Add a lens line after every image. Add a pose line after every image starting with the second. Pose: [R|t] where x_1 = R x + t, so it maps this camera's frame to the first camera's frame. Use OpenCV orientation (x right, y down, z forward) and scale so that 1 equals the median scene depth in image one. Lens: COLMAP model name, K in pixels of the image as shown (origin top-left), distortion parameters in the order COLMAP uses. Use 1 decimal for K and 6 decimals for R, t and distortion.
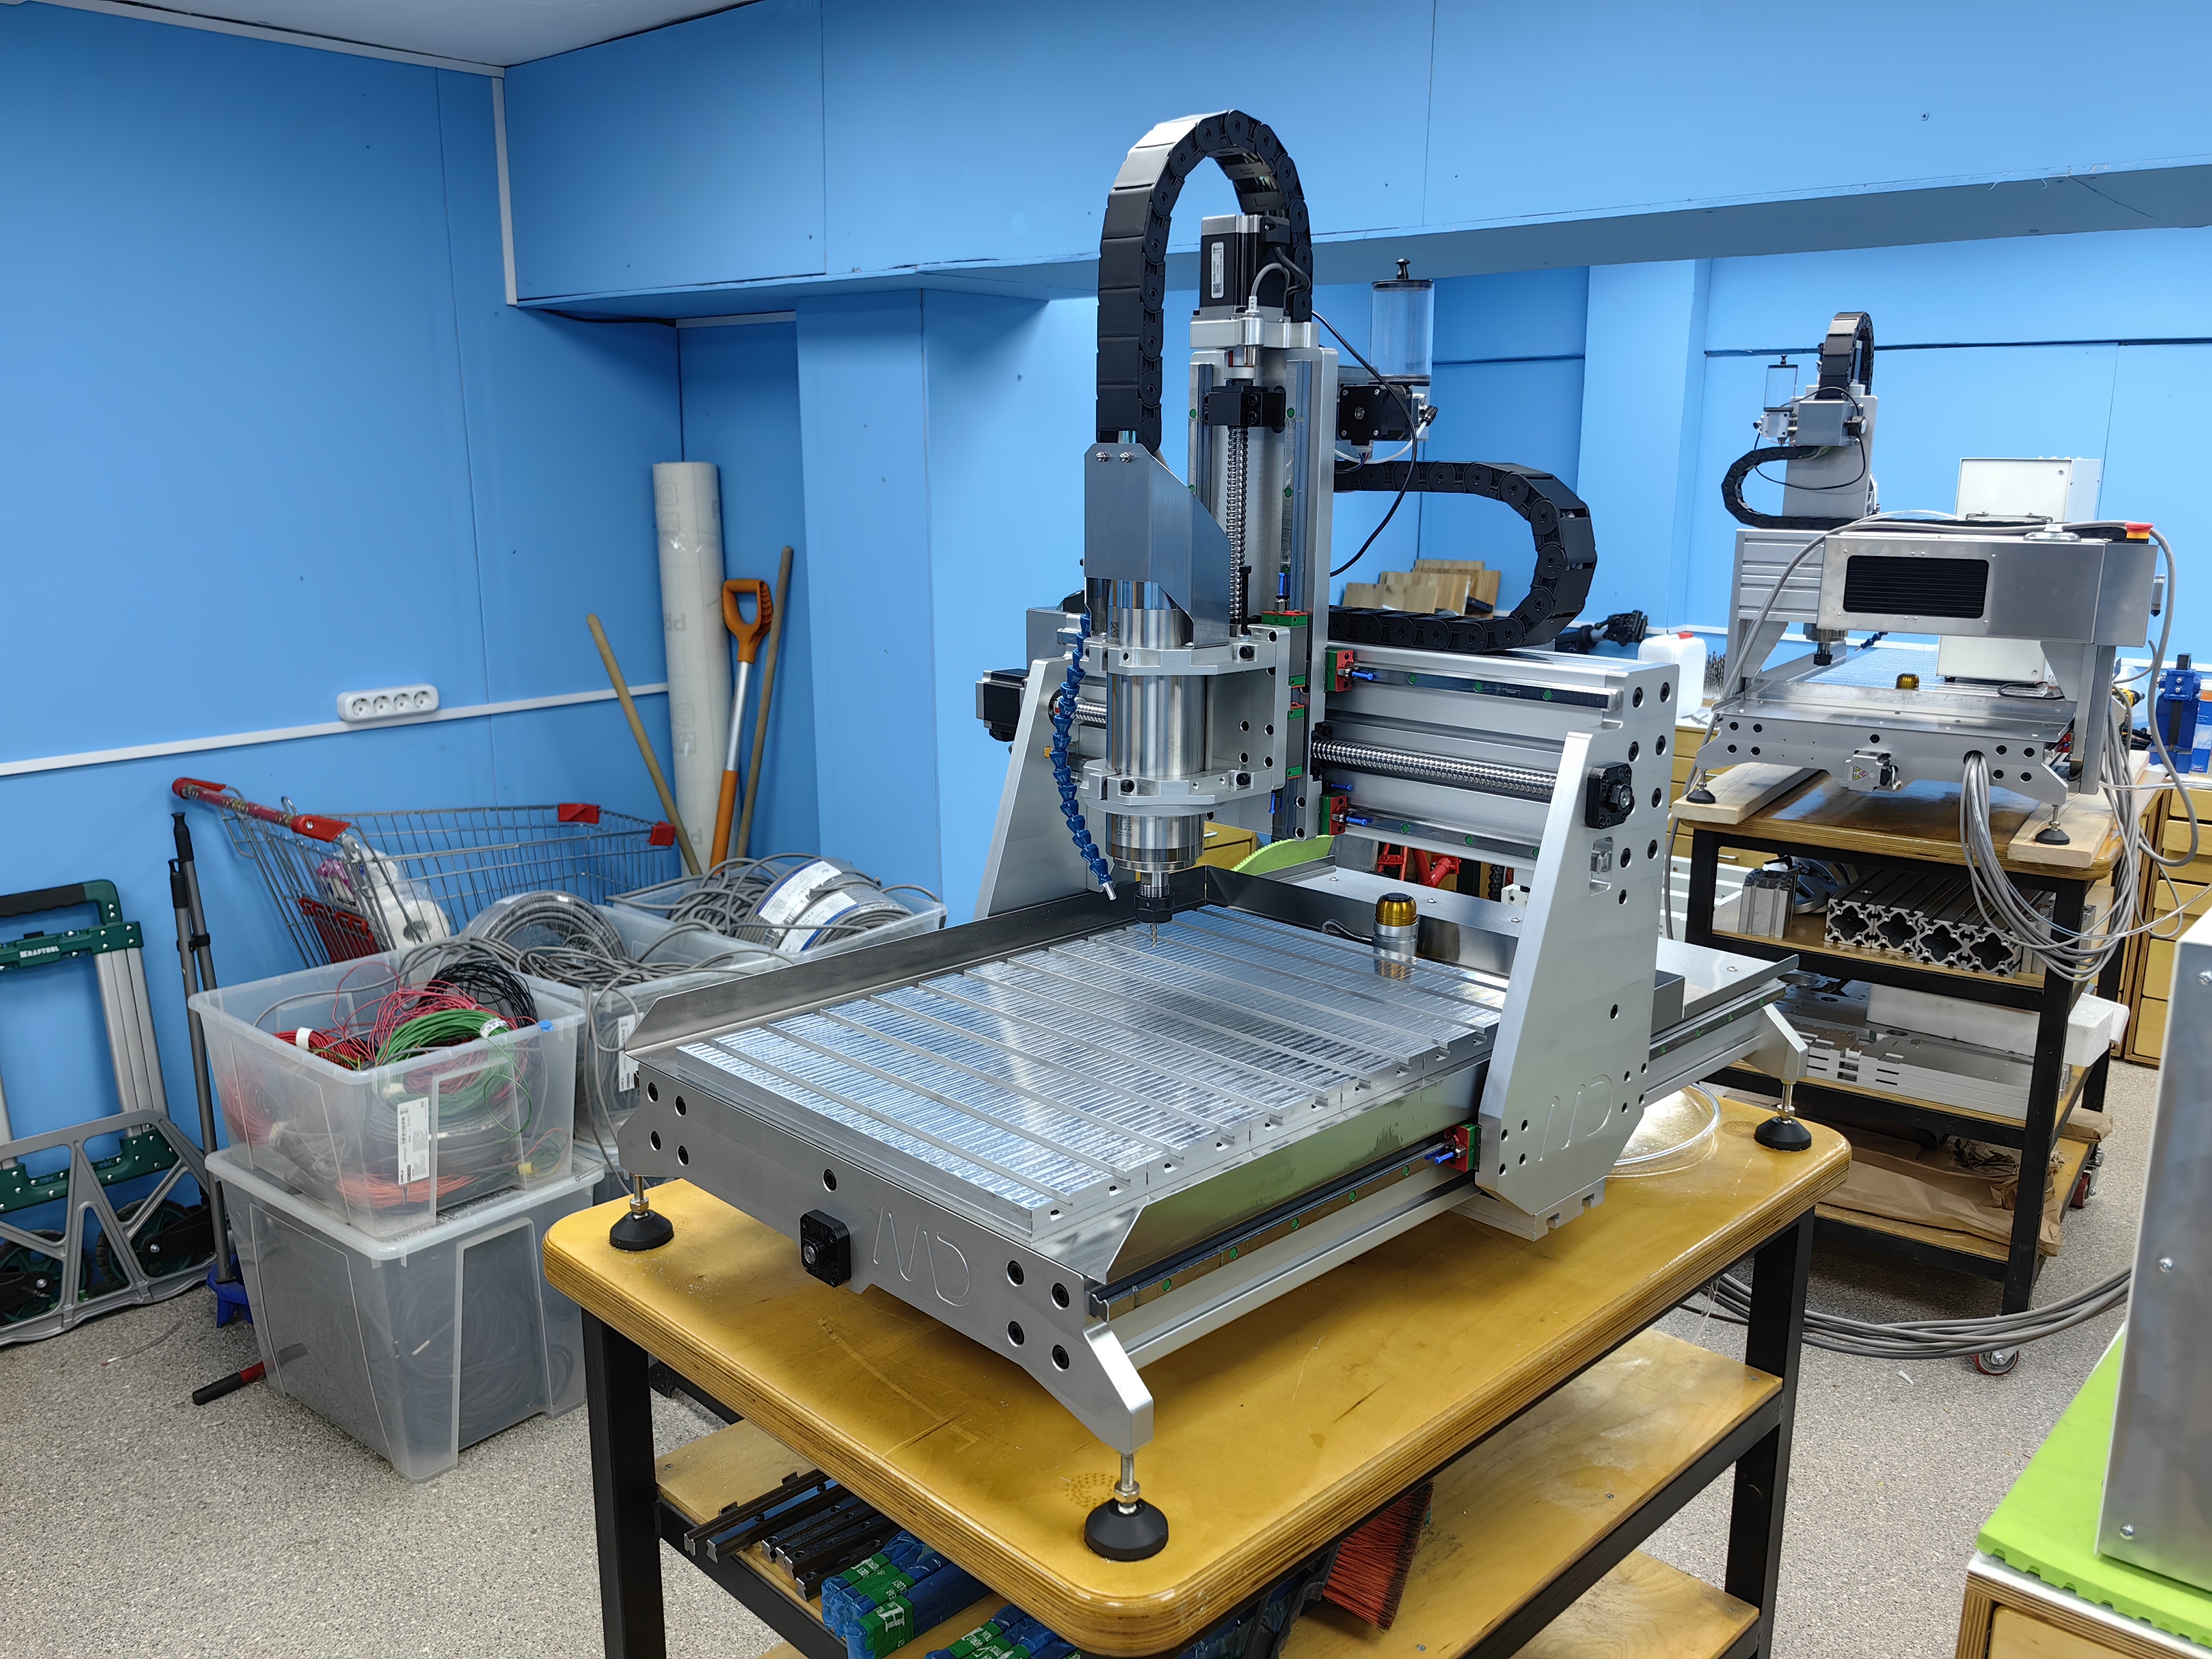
lens RADIAL K [[1786.1, 0, 1125.7], [0, 1786.1, 844.0], [0, 0, 1]] dist [-0.014217, -0.023639]
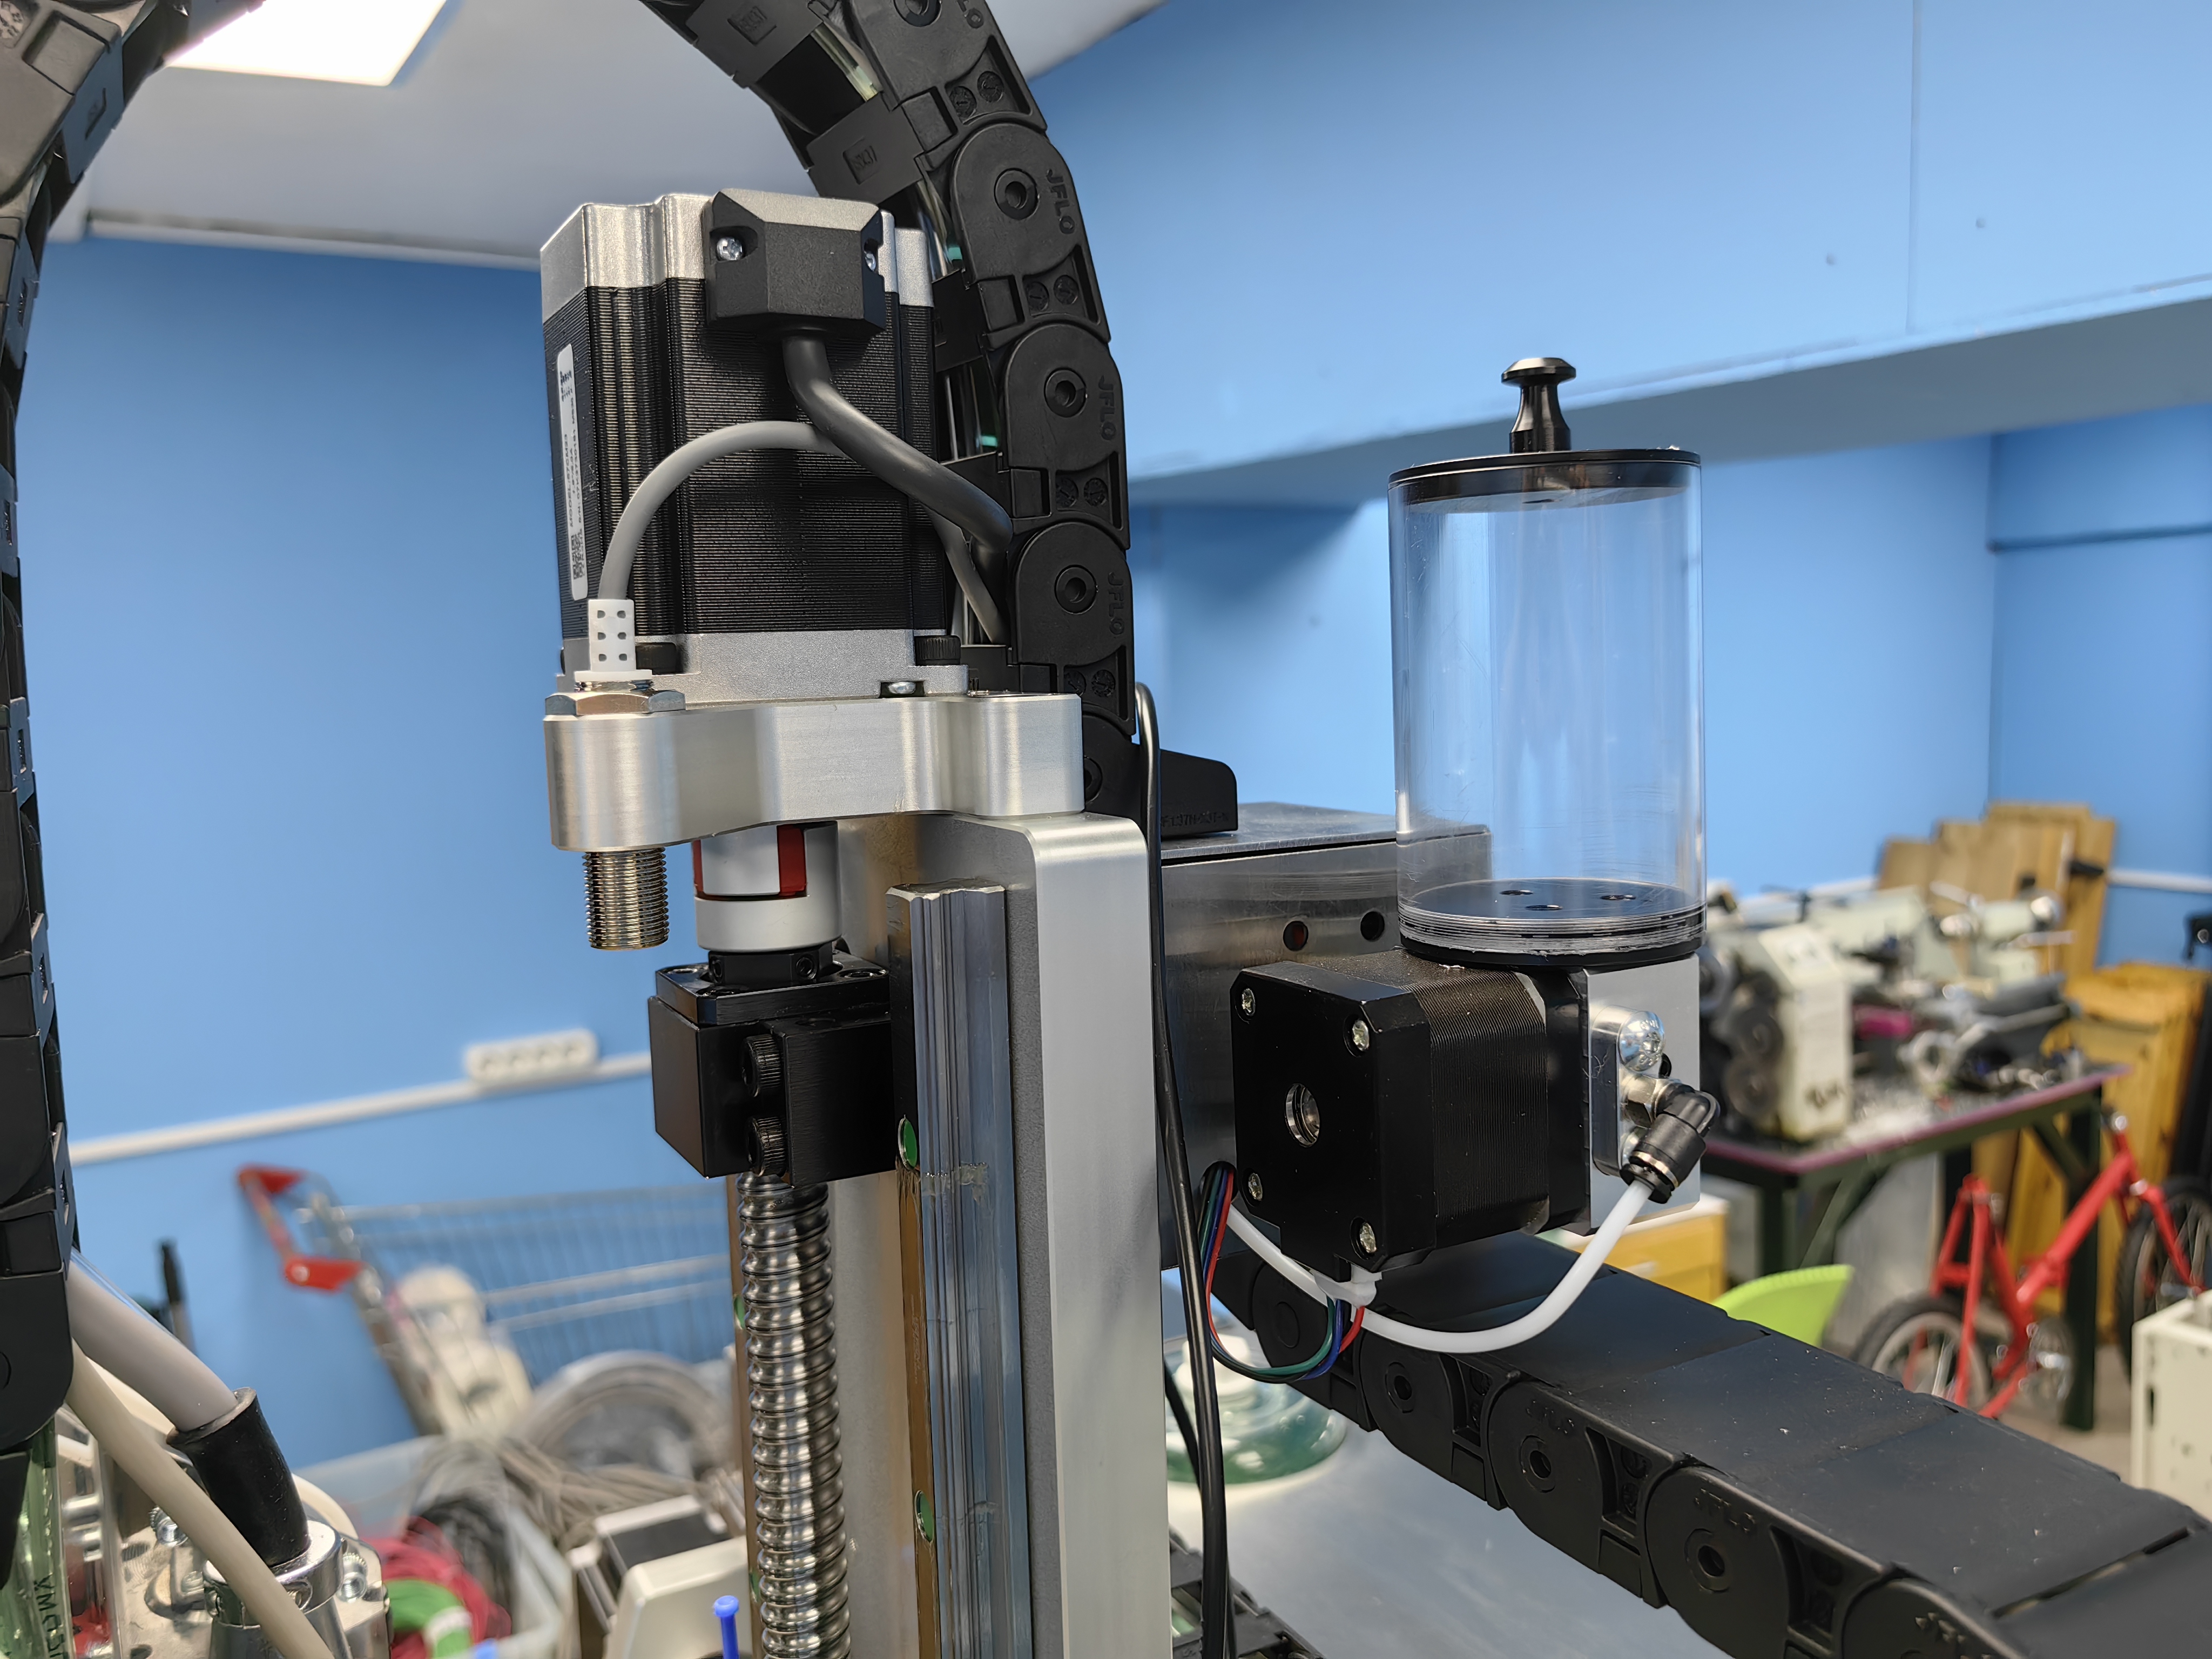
lens RADIAL K [[1786.1, 0, 1116.1], [0, 1786.1, 829.2], [0, 0, 1]] dist [-0.014217, -0.023639]
pose [[0.952499, -0.008794, -0.304414, 0.077321], [-0.024450, 0.994148, -0.105223, -0.113284], [0.303558, 0.107667, 0.946710, 0.359567]]
